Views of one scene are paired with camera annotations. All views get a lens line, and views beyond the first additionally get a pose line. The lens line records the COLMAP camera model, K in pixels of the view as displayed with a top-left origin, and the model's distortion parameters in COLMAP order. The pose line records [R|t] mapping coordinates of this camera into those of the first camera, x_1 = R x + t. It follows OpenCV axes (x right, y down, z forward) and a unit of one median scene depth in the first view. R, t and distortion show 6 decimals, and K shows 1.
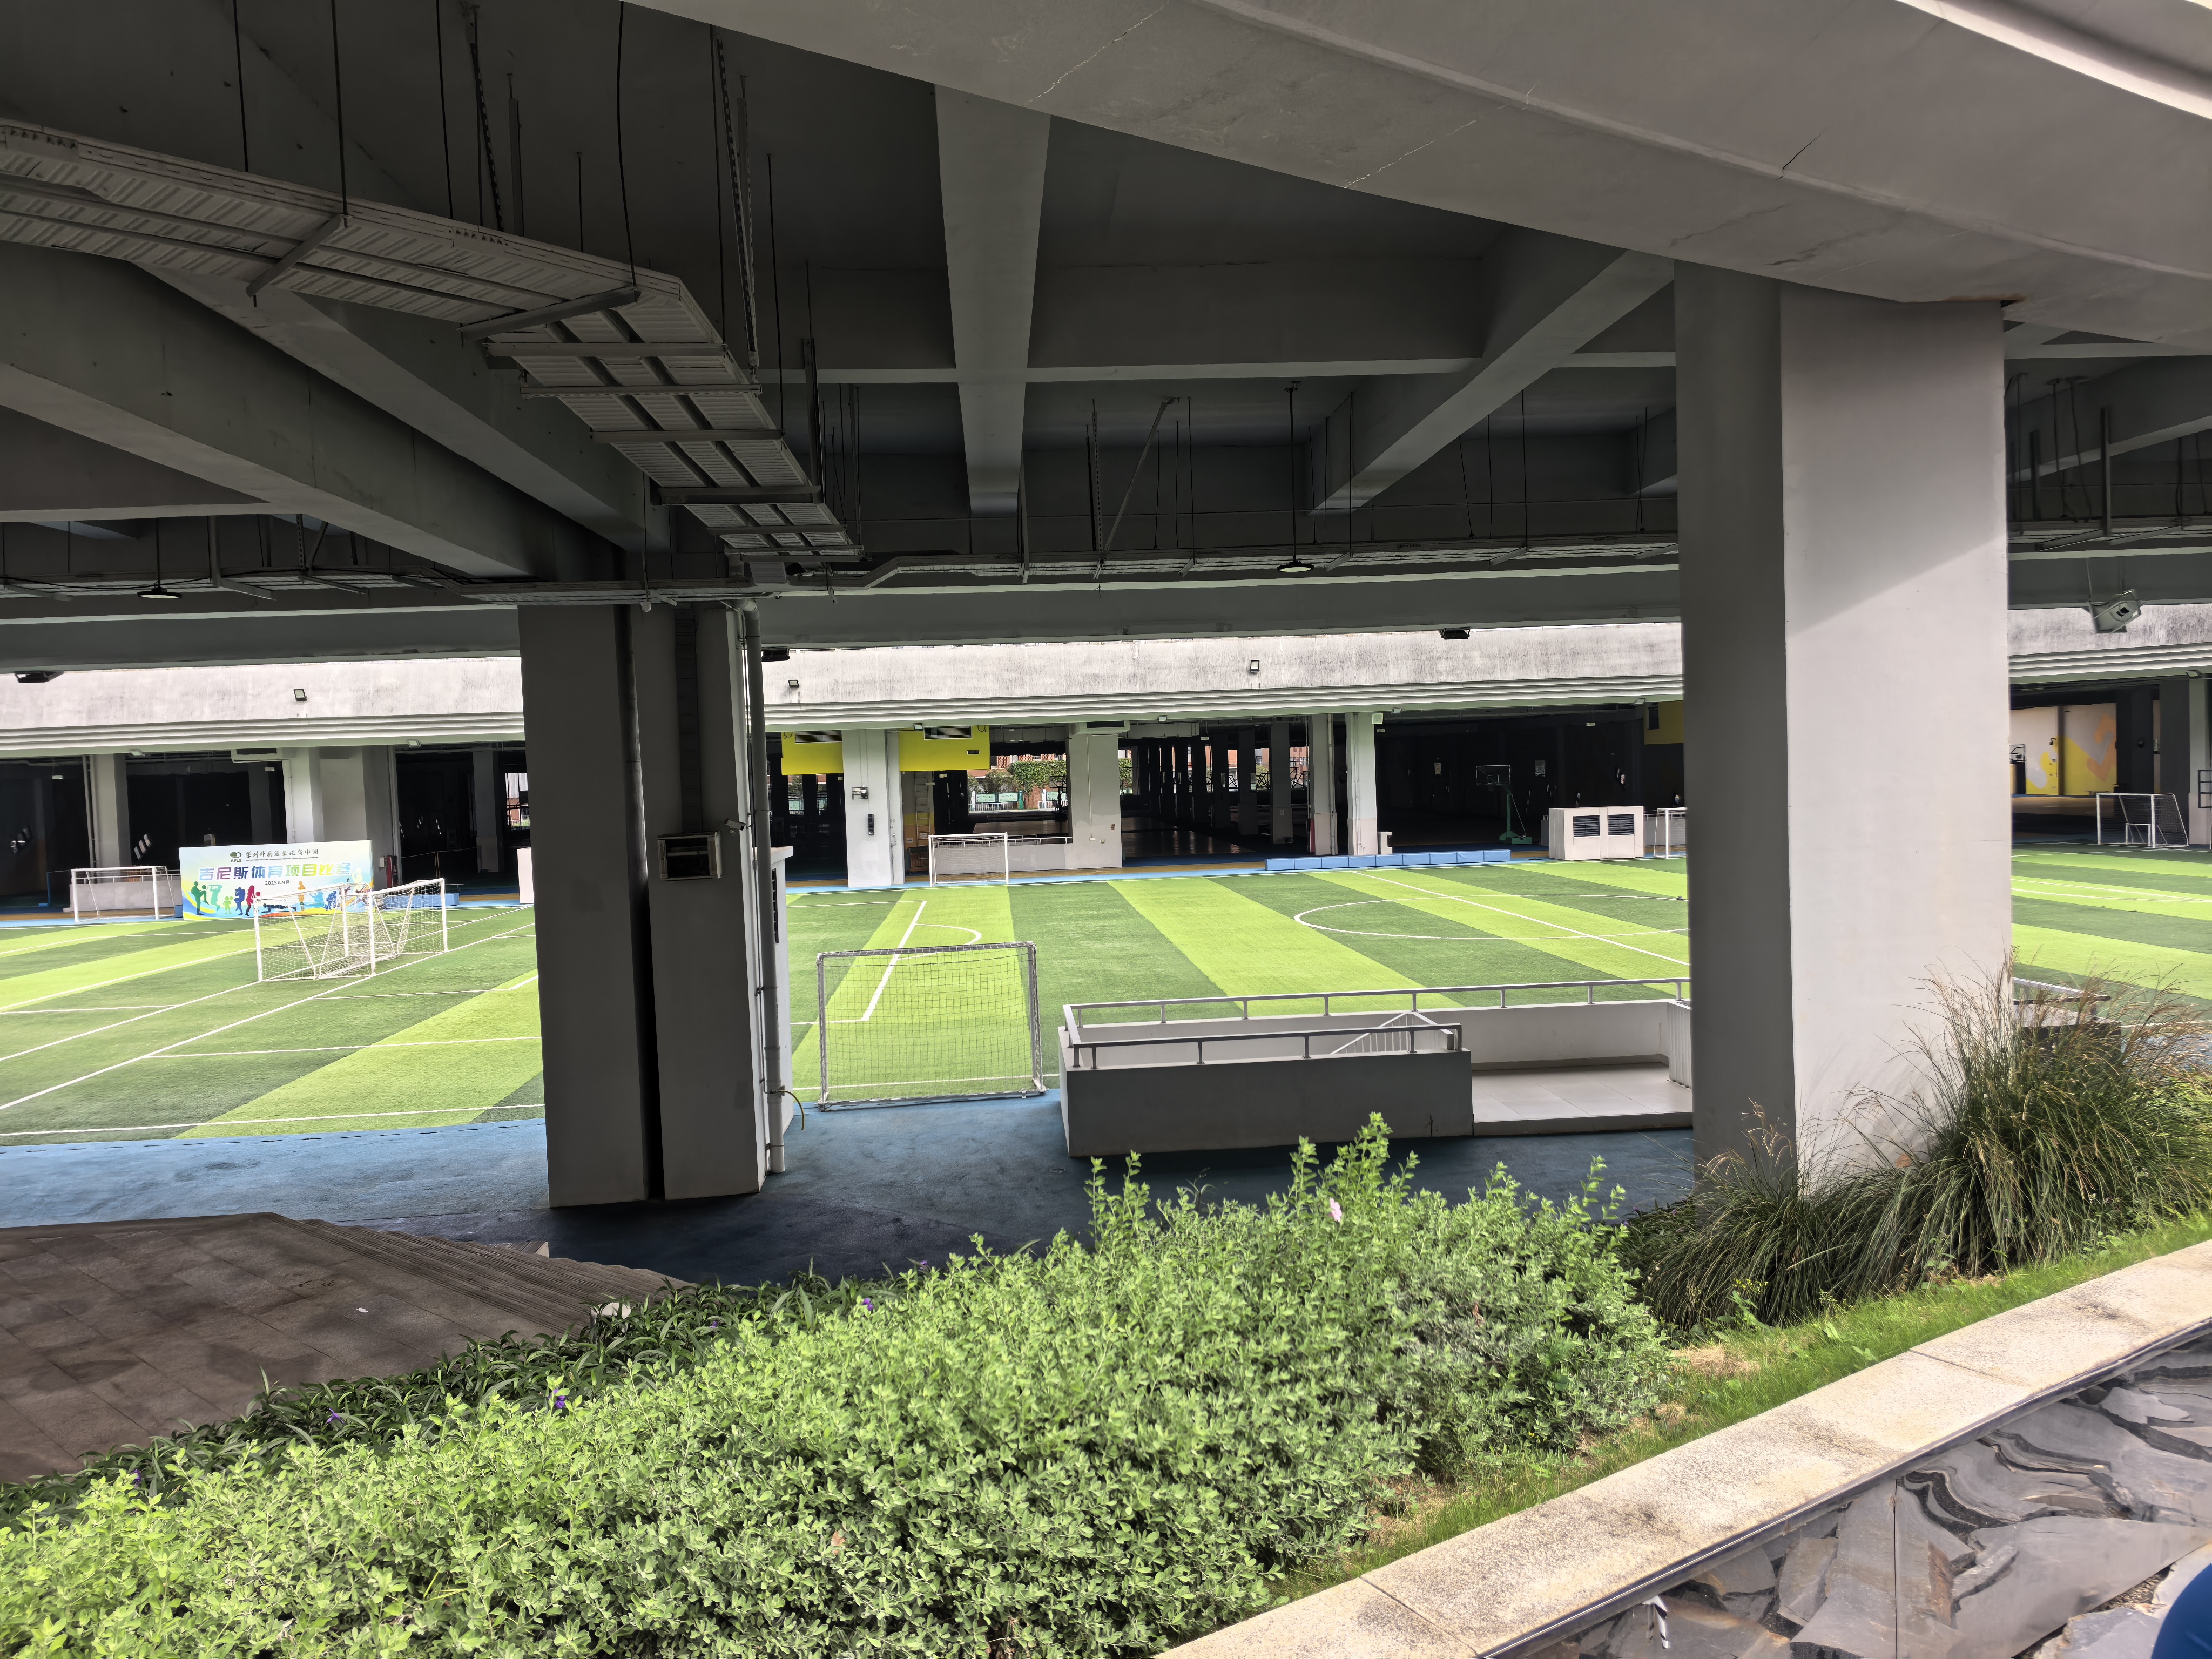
lens RADIAL K [[1530.3, 0, 1106.0], [0, 1530.3, 829.5], [0, 0, 1]] dist [0.067749, -0.087235]
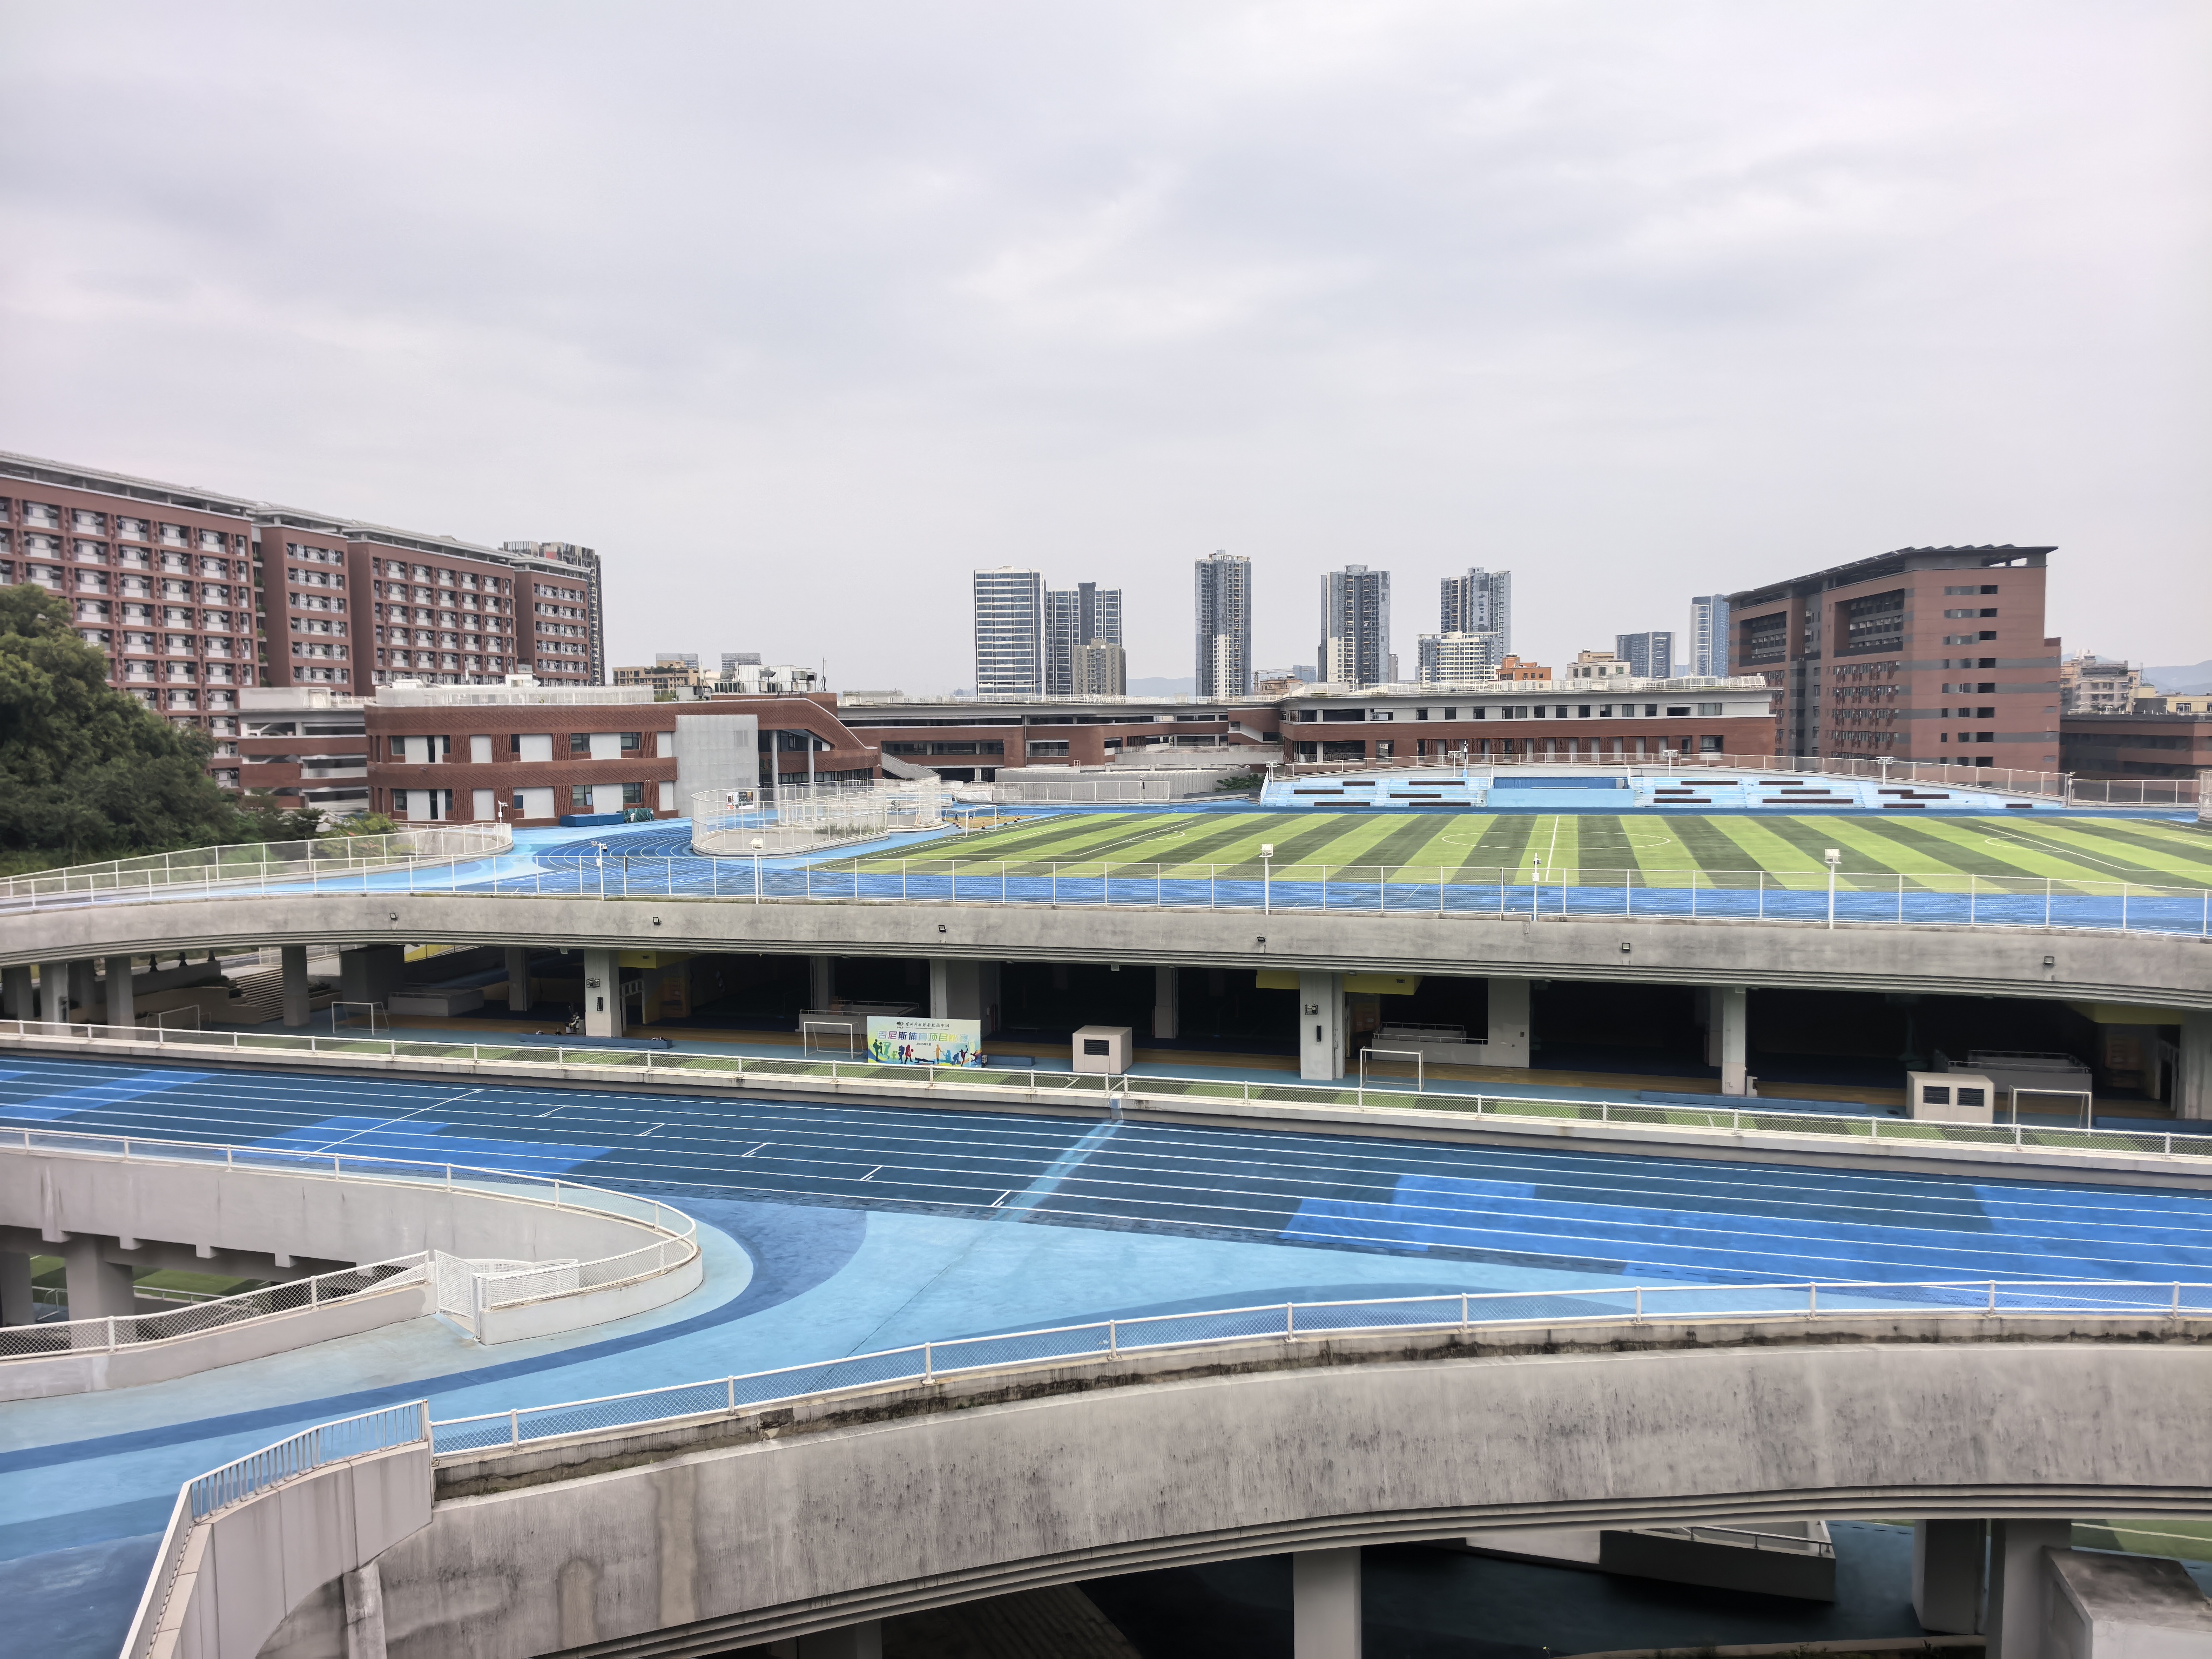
lens RADIAL K [[1530.3, 0, 1106.0], [0, 1530.3, 829.5], [0, 0, 1]] dist [0.067749, -0.087235]
pose [[0.932748, 0.049512, -0.357114, 0.145505], [-0.038077, 0.998514, 0.038987, -0.233841], [0.358513, -0.022767, 0.933247, -0.309369]]
